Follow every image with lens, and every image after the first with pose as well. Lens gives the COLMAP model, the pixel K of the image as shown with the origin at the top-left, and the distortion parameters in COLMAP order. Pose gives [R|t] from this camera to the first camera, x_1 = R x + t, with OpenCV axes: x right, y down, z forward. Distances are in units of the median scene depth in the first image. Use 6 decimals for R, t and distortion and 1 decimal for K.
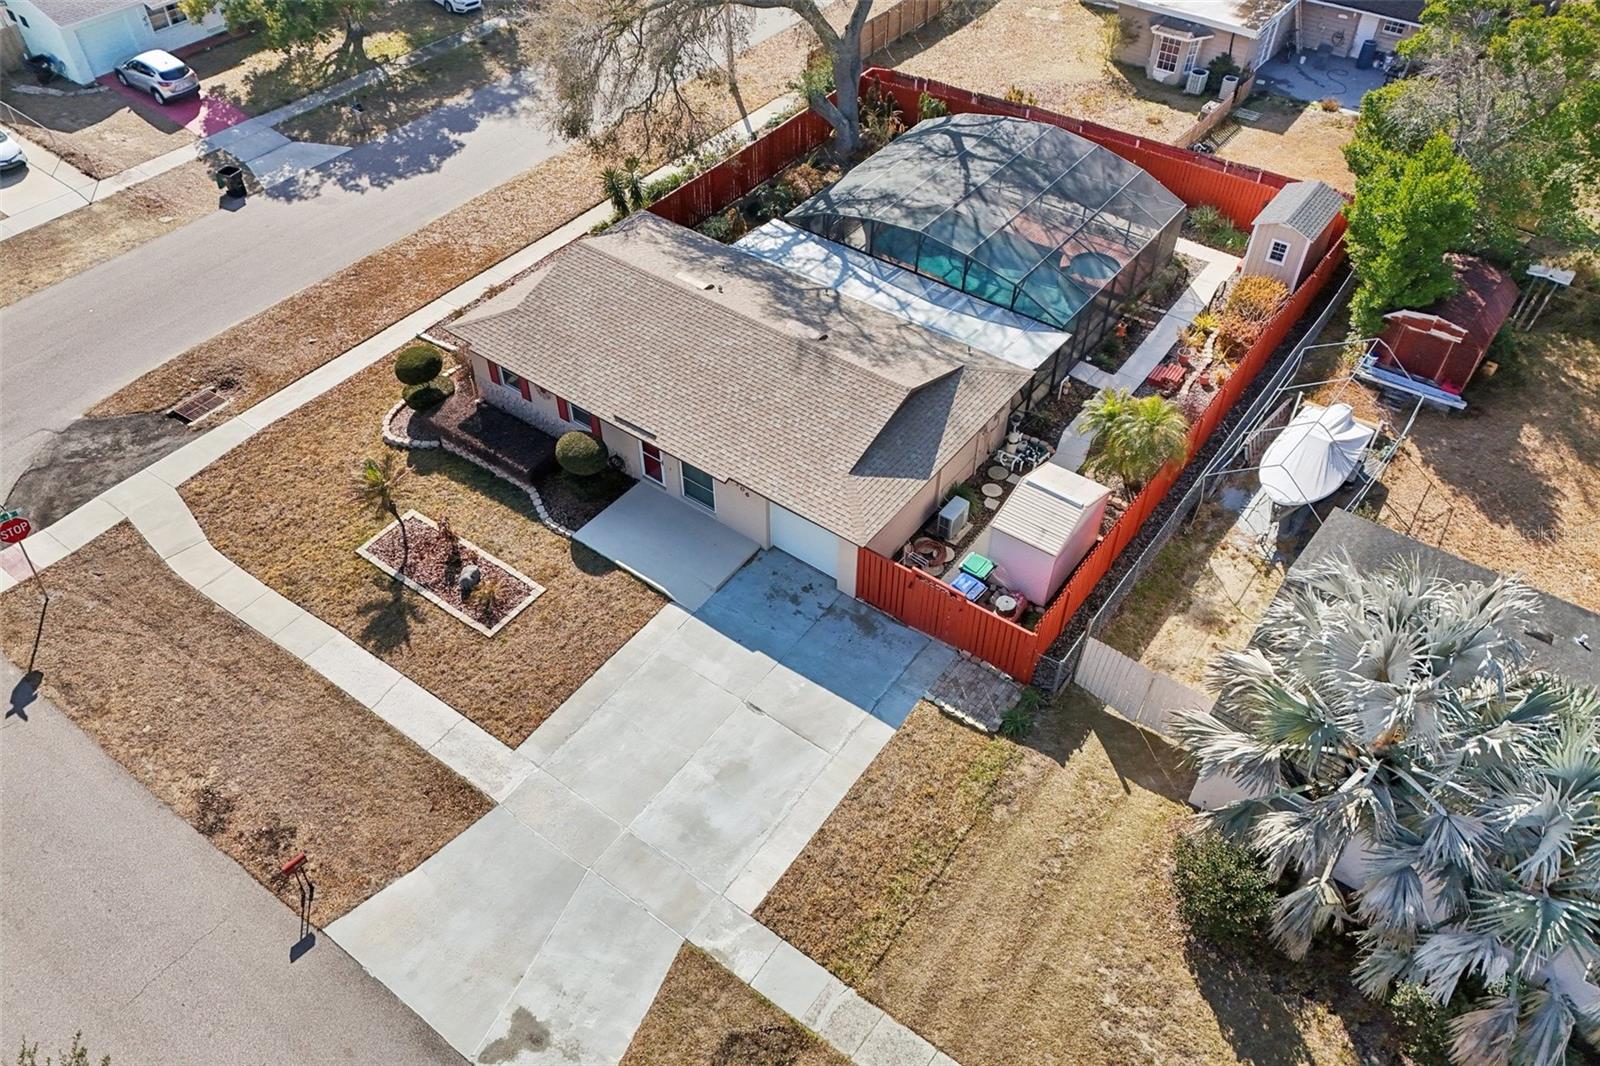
lens RADIAL K [[1176.0, 0, 801.2], [0, 1176.0, 526.1], [0, 0, 1]] dist [0.067477, -0.042955]
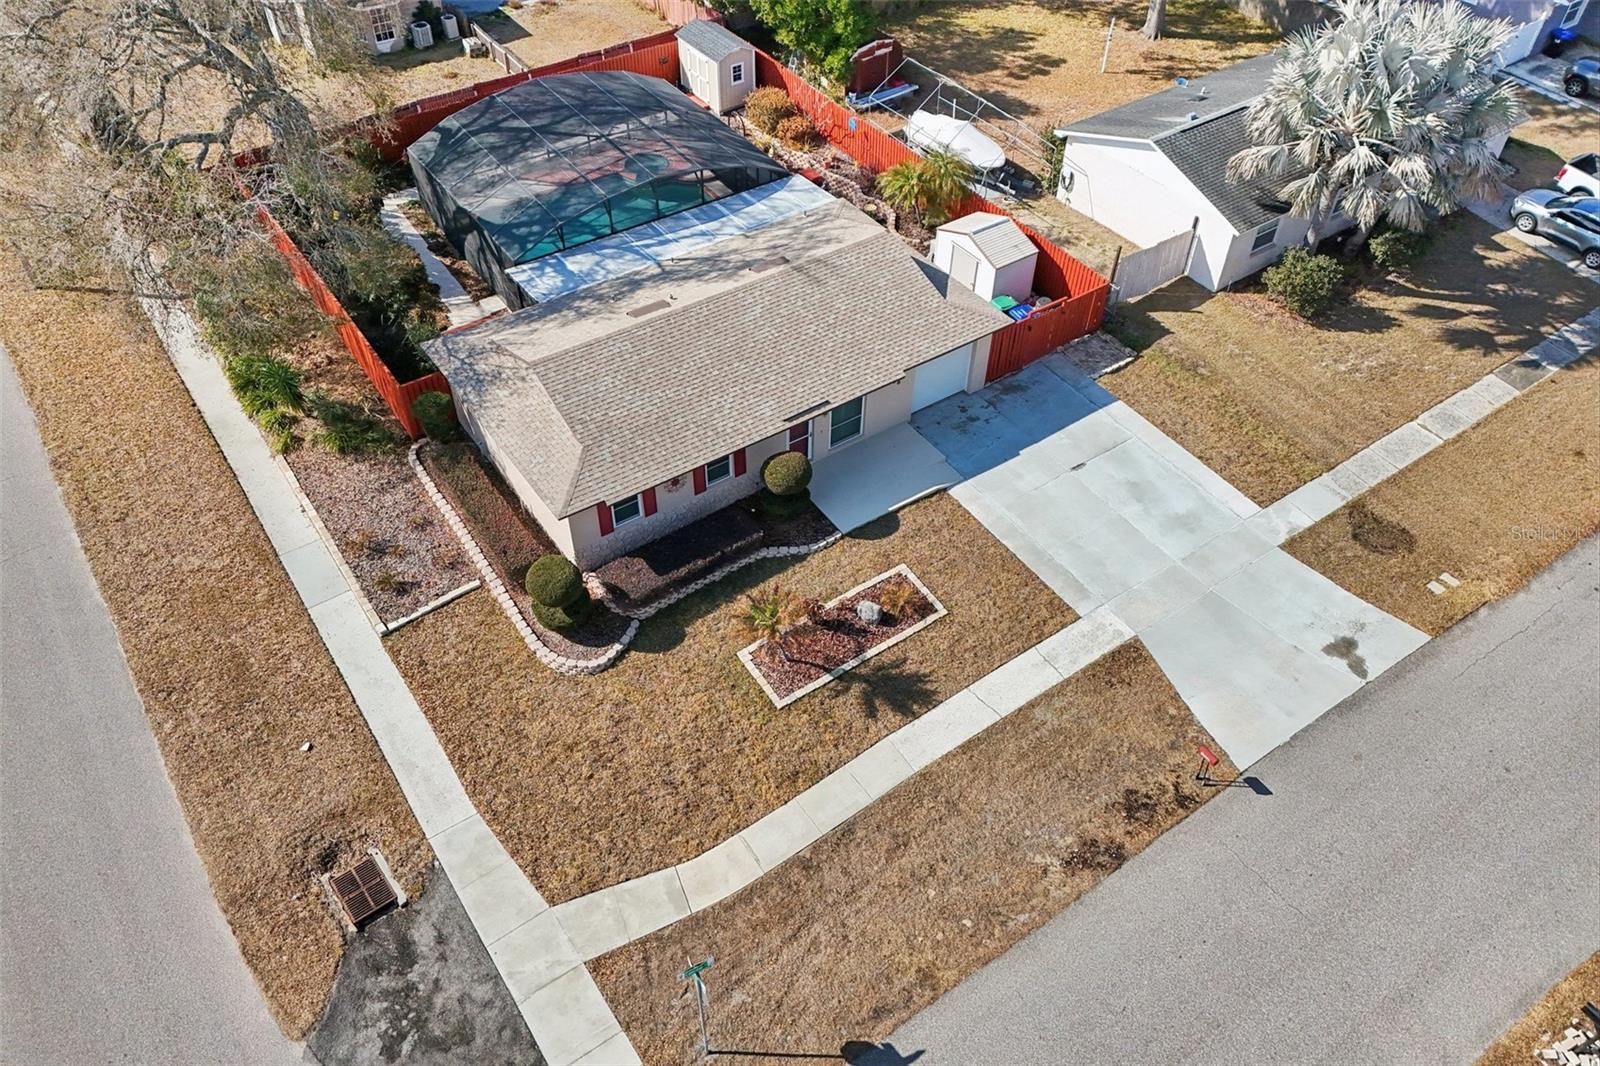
lens RADIAL K [[1176.0, 0, 804.2], [0, 1176.0, 521.1], [0, 0, 1]] dist [0.067477, -0.042955]
pose [[0.320498, -0.665785, 0.673803, -0.917476], [0.657487, 0.668425, 0.347733, -0.386753], [-0.681903, 0.331569, 0.651974, 0.387573]]
